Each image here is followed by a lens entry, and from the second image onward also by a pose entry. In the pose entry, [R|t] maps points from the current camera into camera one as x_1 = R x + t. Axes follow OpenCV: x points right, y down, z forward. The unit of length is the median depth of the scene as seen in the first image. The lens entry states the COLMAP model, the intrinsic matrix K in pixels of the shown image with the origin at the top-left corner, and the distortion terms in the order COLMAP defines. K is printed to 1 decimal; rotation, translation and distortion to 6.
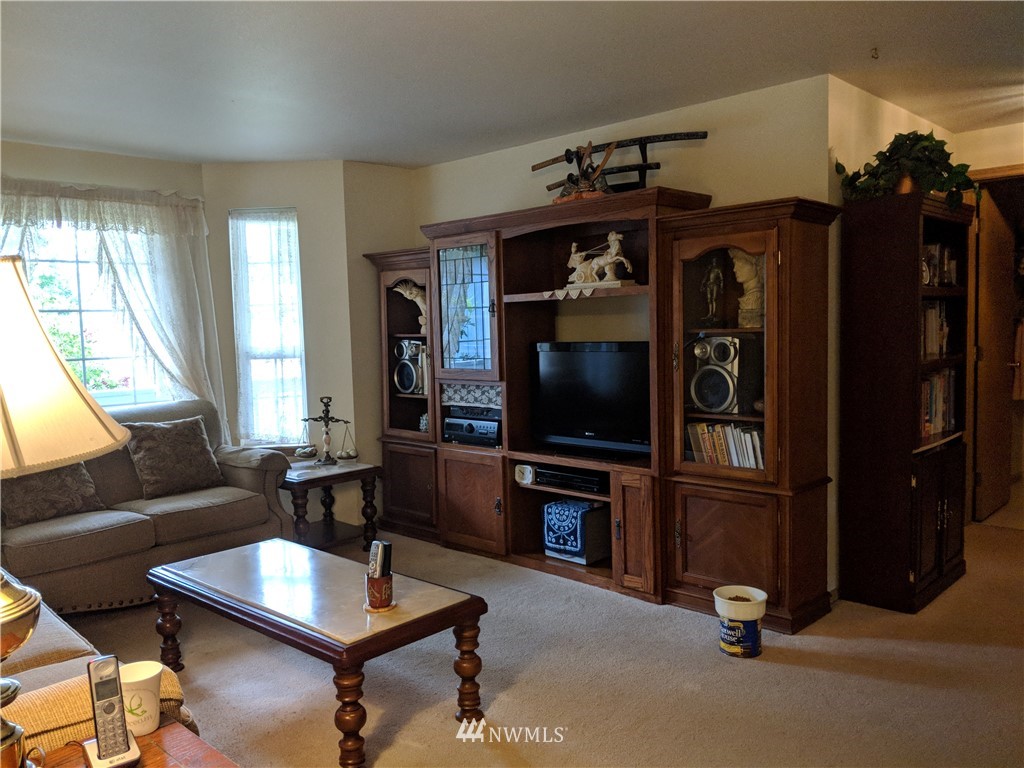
lens RADIAL K [[817.7, 0, 497.0], [0, 817.7, 385.1], [0, 0, 1]] dist [0.064274, -0.105654]
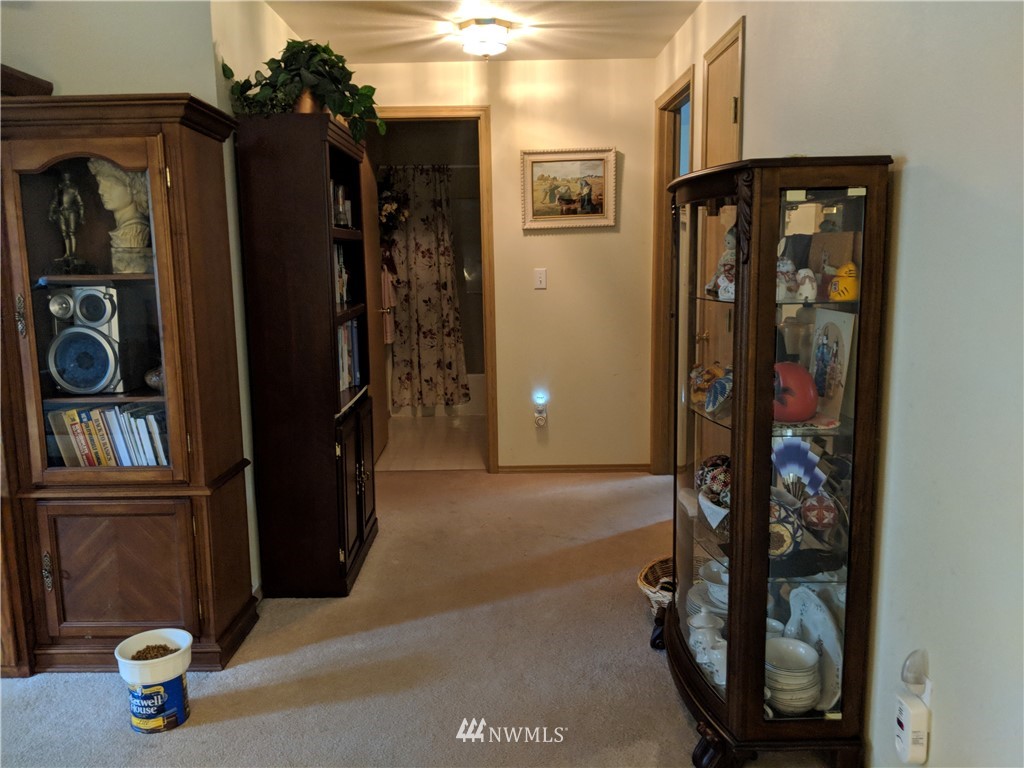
lens RADIAL K [[817.7, 0, 497.0], [0, 817.7, 385.1], [0, 0, 1]] dist [0.064274, -0.105654]
pose [[0.723762, -0.091356, 0.683976, 0.033838], [0.046063, 0.995383, 0.084208, -0.017961], [-0.688511, -0.029441, 0.724628, 0.244125]]
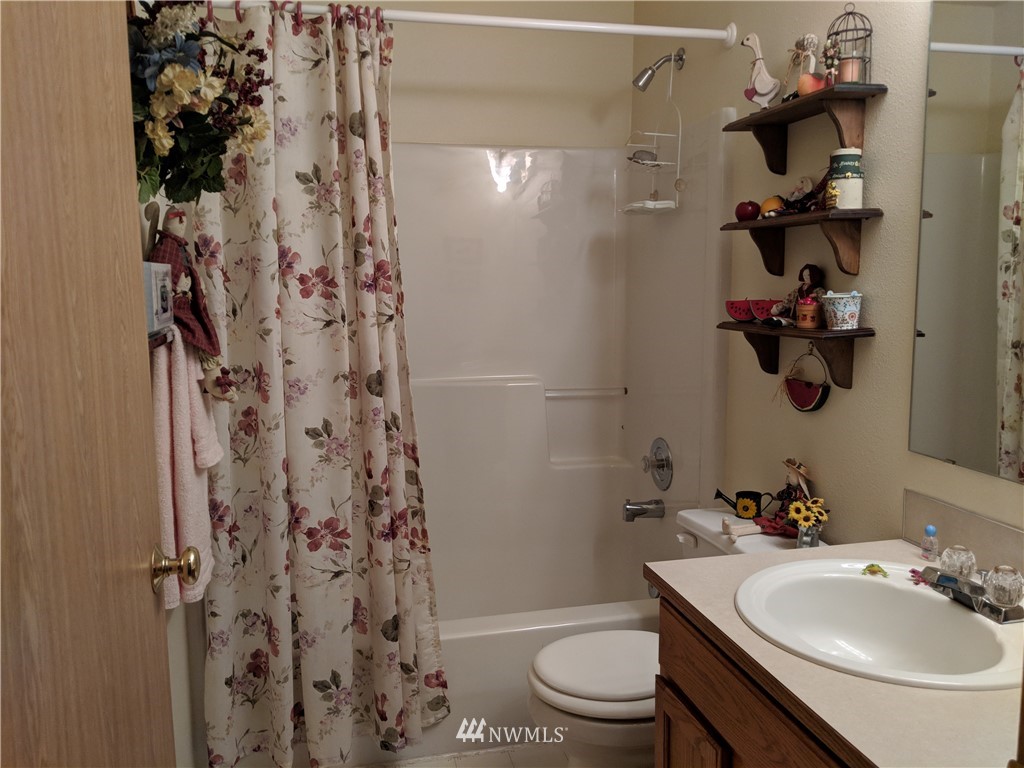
lens RADIAL K [[817.7, 0, 497.0], [0, 817.7, 385.1], [0, 0, 1]] dist [0.064274, -0.105654]
pose [[0.557288, -0.073989, 0.827016, 0.467456], [0.053514, 0.997152, 0.053150, -0.074364], [-0.828593, 0.014637, 0.559660, 0.829572]]
